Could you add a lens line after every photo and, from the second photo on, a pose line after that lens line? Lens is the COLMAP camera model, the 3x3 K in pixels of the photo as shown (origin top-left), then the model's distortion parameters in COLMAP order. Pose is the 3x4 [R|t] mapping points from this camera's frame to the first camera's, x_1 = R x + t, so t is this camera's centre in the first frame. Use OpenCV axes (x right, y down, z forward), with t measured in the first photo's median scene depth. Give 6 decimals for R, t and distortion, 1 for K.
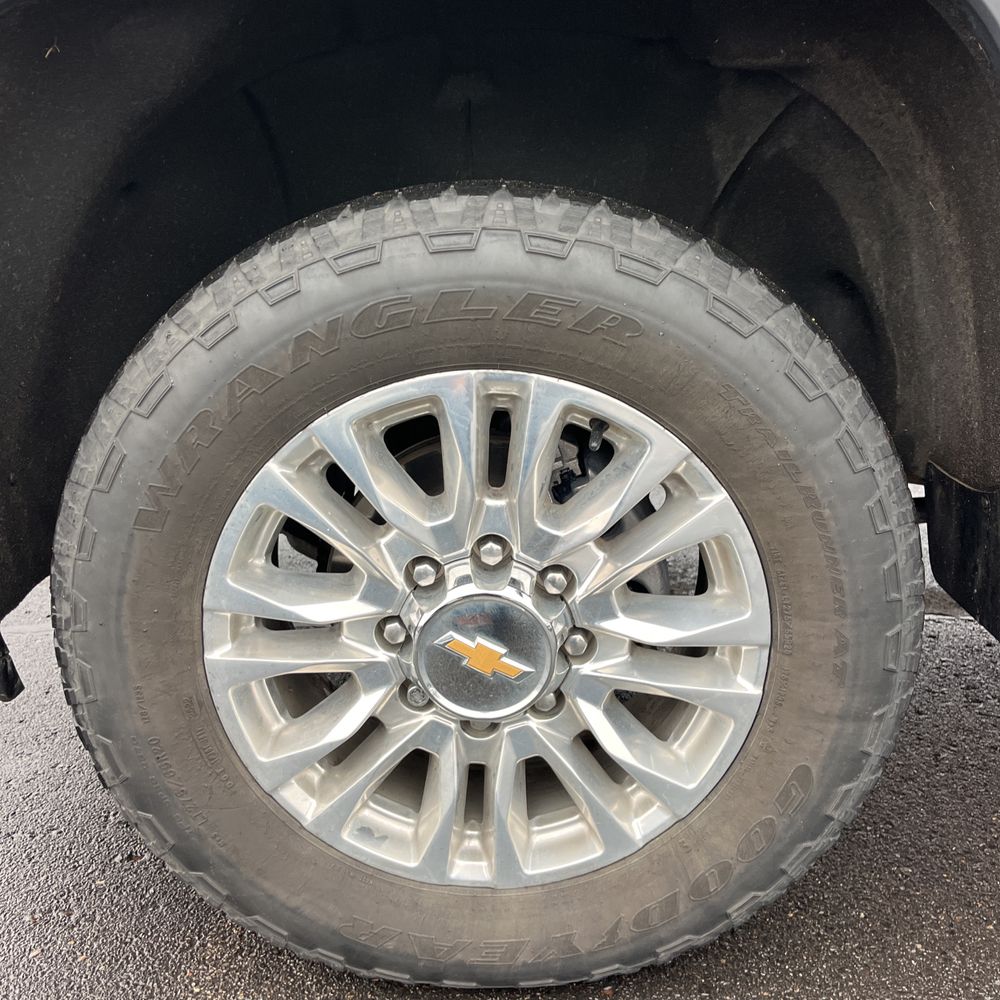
lens RADIAL K [[1011.6, 0, 497.6], [0, 1011.6, 492.7], [0, 0, 1]] dist [0.026251, 0.000000]
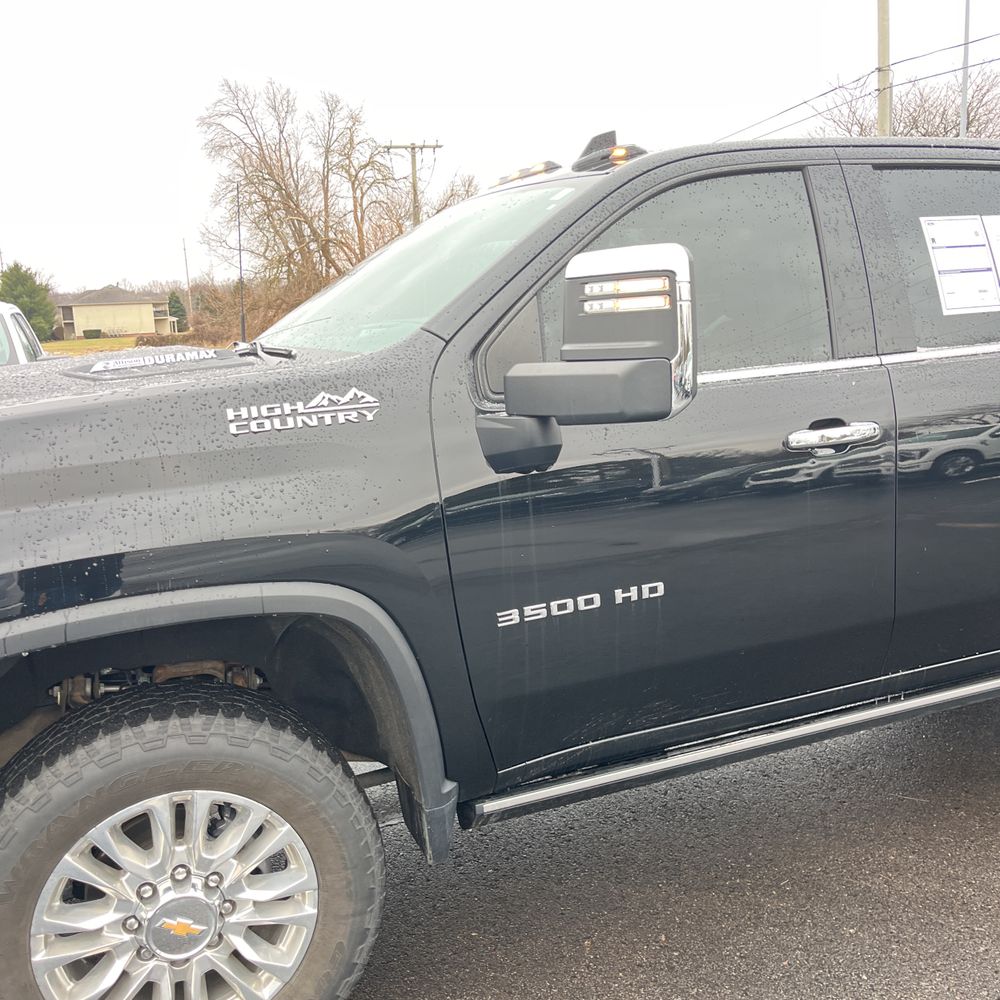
lens RADIAL K [[1011.6, 0, 494.5], [0, 1011.6, 496.8], [0, 0, 1]] dist [0.026251, 0.000000]
pose [[0.927414, -0.082162, 0.364901, -0.105349], [0.131419, 0.984953, -0.112234, -0.377091], [-0.350189, 0.152043, 0.924257, -1.257007]]
